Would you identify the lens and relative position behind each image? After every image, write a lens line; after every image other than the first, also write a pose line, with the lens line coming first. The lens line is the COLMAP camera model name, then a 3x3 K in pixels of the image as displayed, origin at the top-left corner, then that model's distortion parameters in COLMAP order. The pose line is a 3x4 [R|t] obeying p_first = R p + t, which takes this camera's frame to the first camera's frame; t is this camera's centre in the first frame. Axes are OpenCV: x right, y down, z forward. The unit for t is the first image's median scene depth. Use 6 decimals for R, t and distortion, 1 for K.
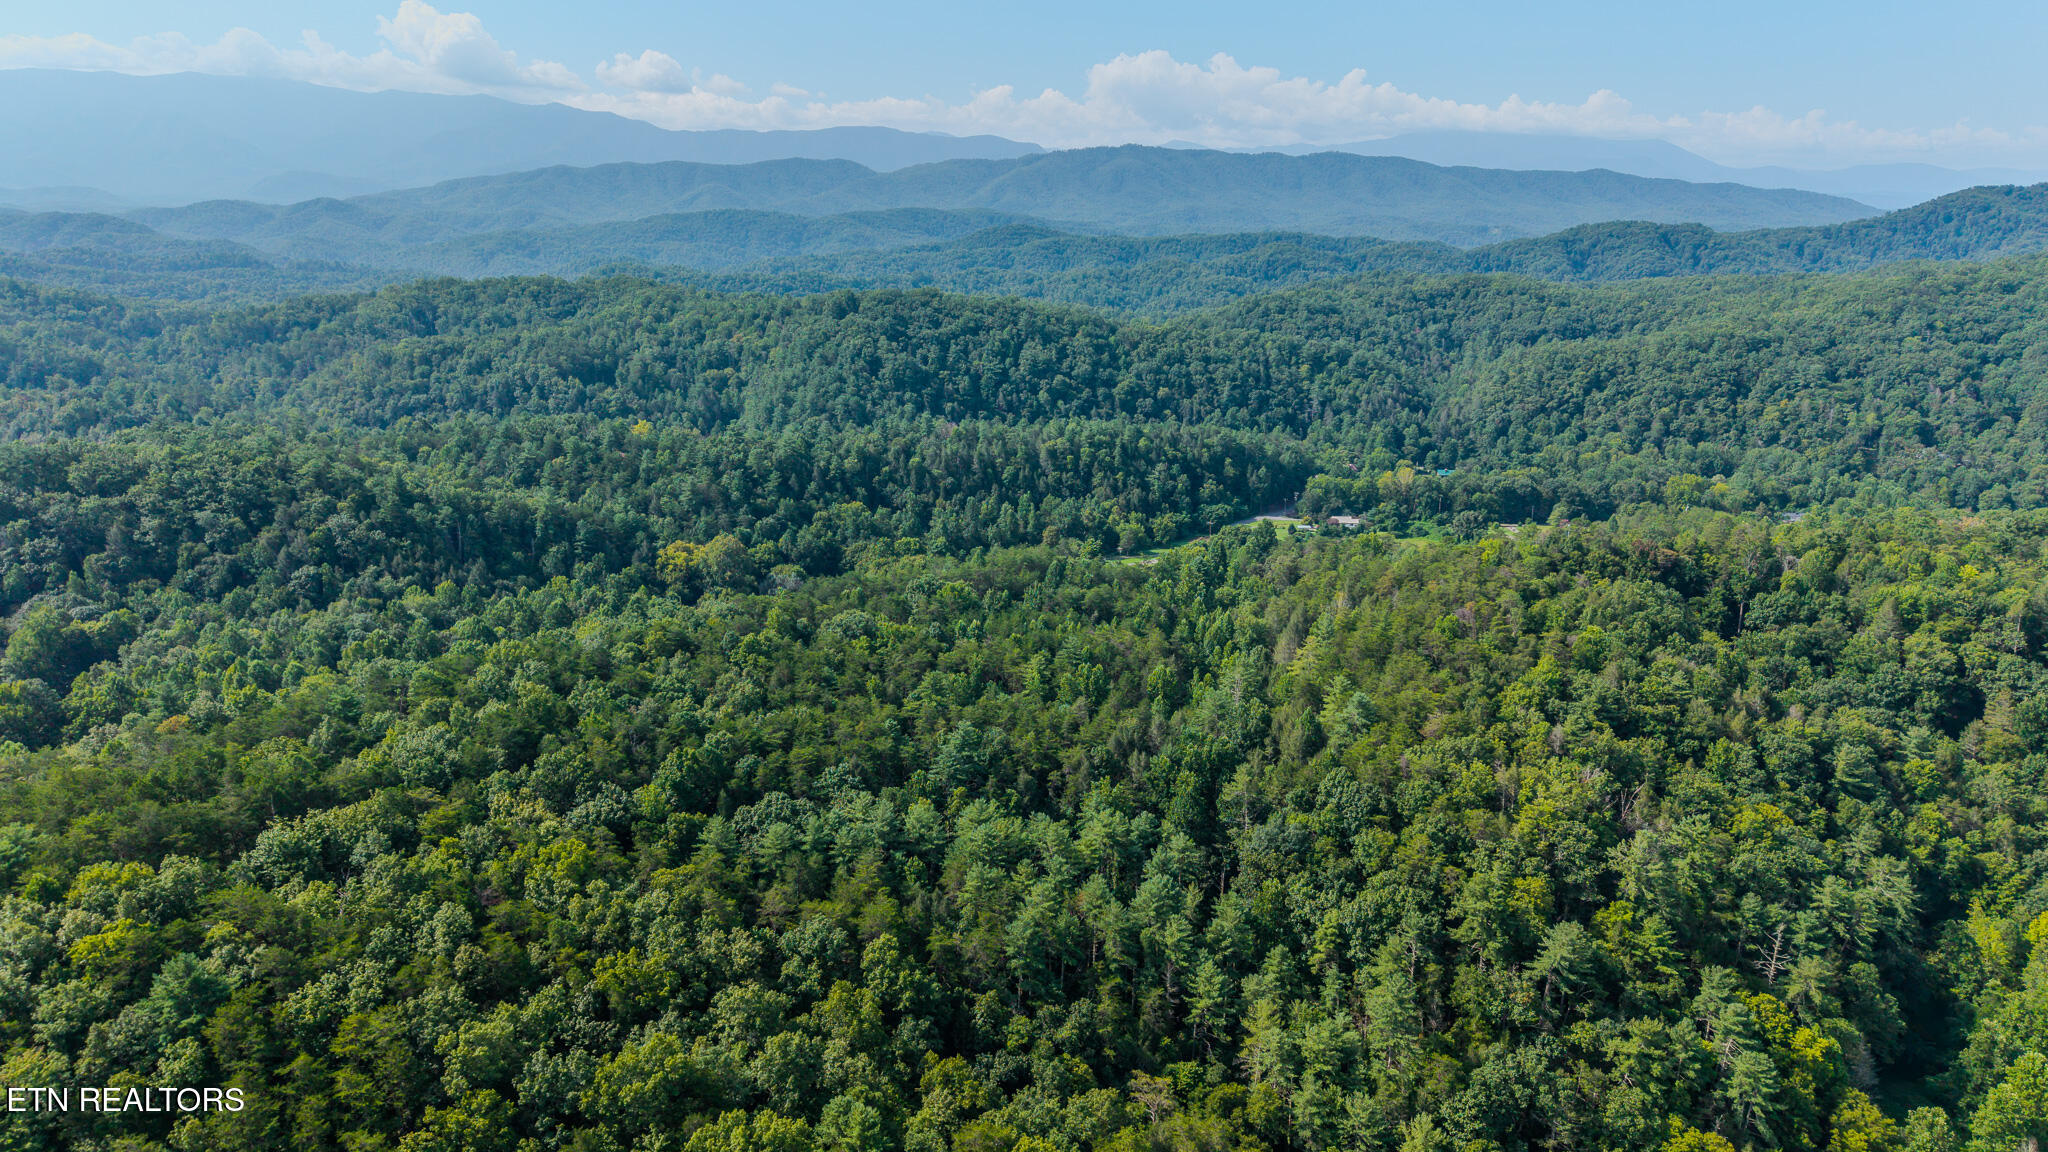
lens RADIAL K [[1364.4, 0, 1028.7], [0, 1364.4, 576.7], [0, 0, 1]] dist [0.052439, -0.019071]
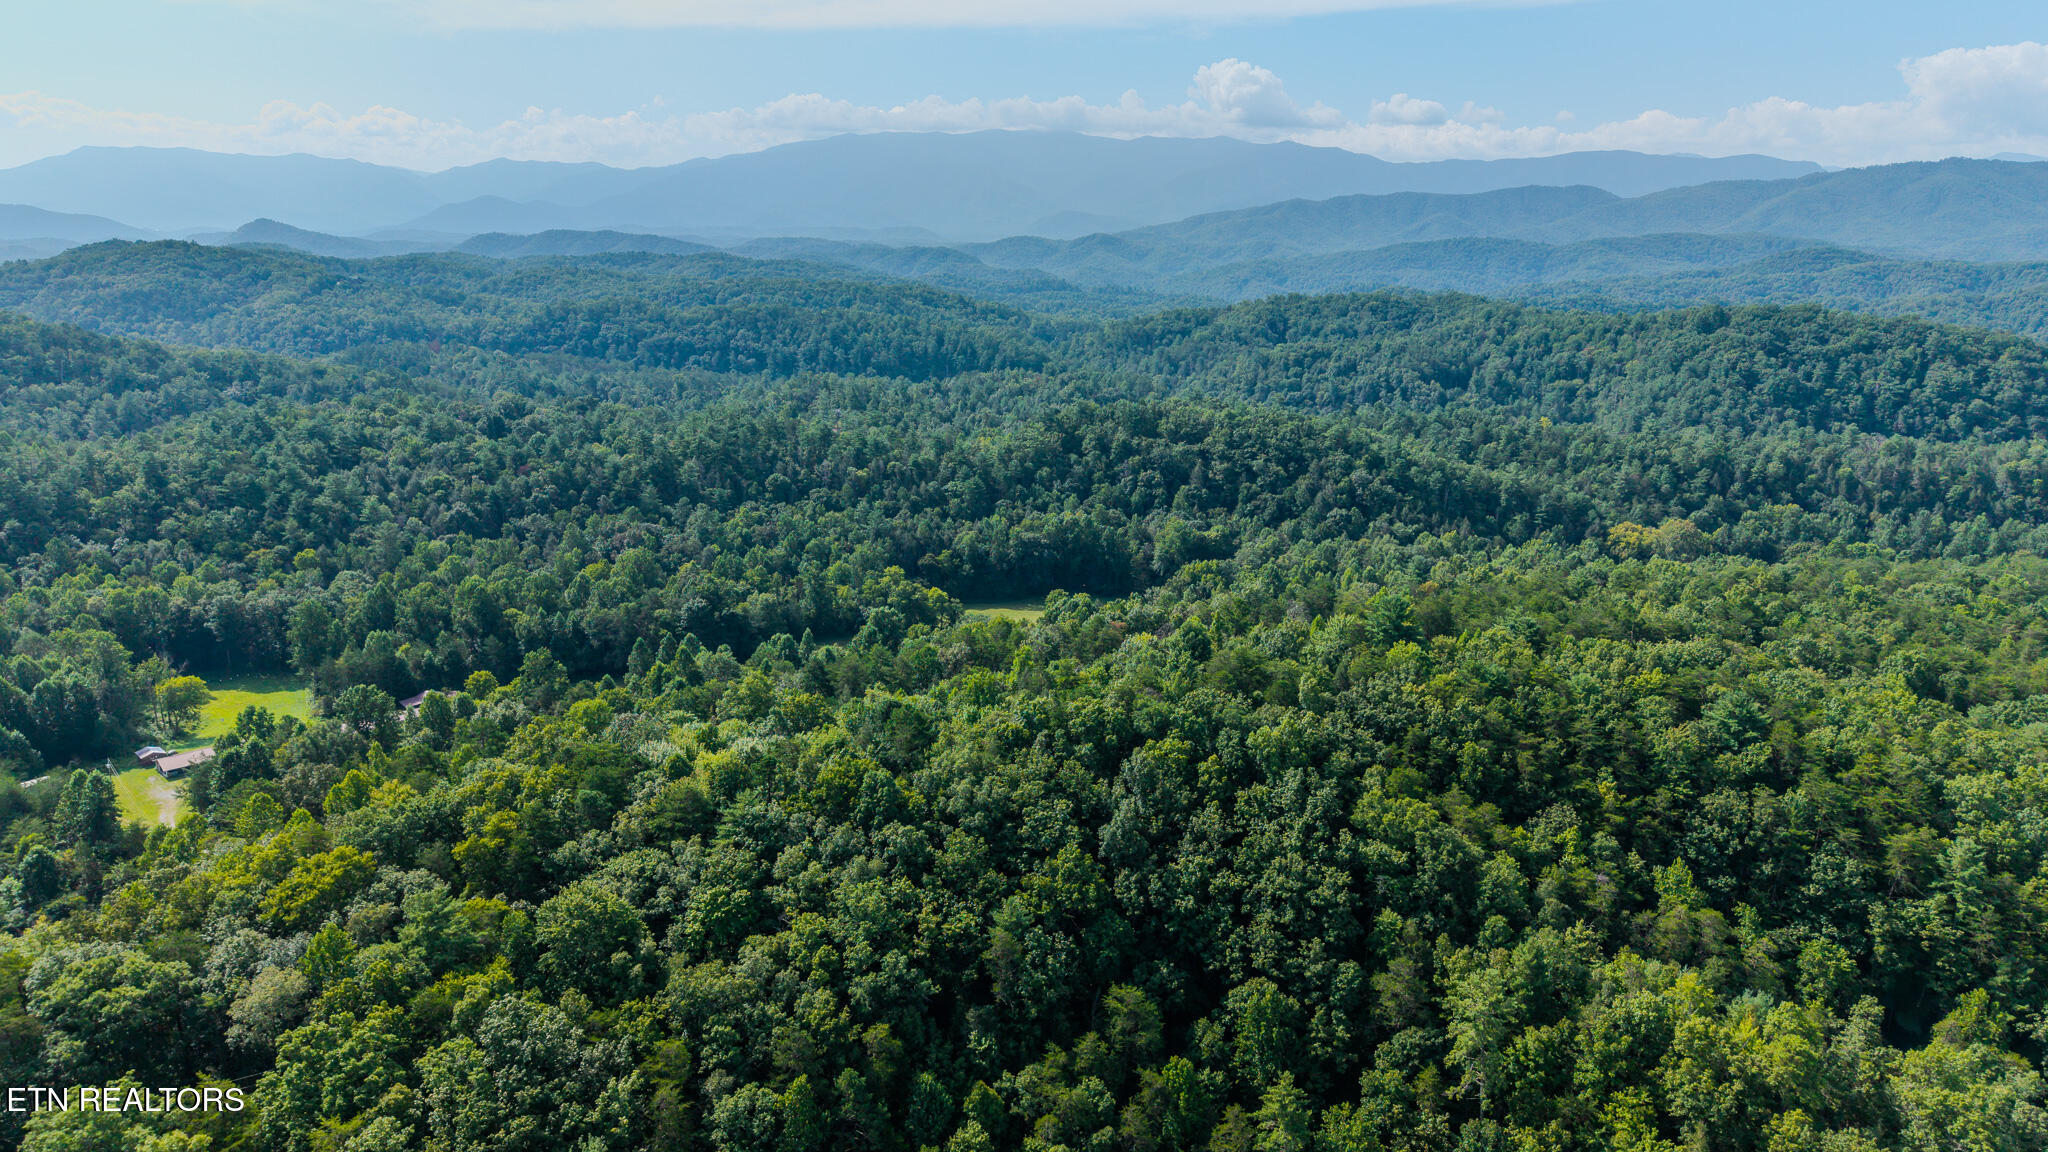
lens RADIAL K [[1364.4, 0, 1024.3], [0, 1364.4, 577.0], [0, 0, 1]] dist [0.052439, -0.019071]
pose [[0.884550, 0.109569, -0.453394, -0.105983], [-0.119461, 0.992815, 0.006864, 0.039431], [0.450889, 0.048091, 0.891284, -0.106938]]
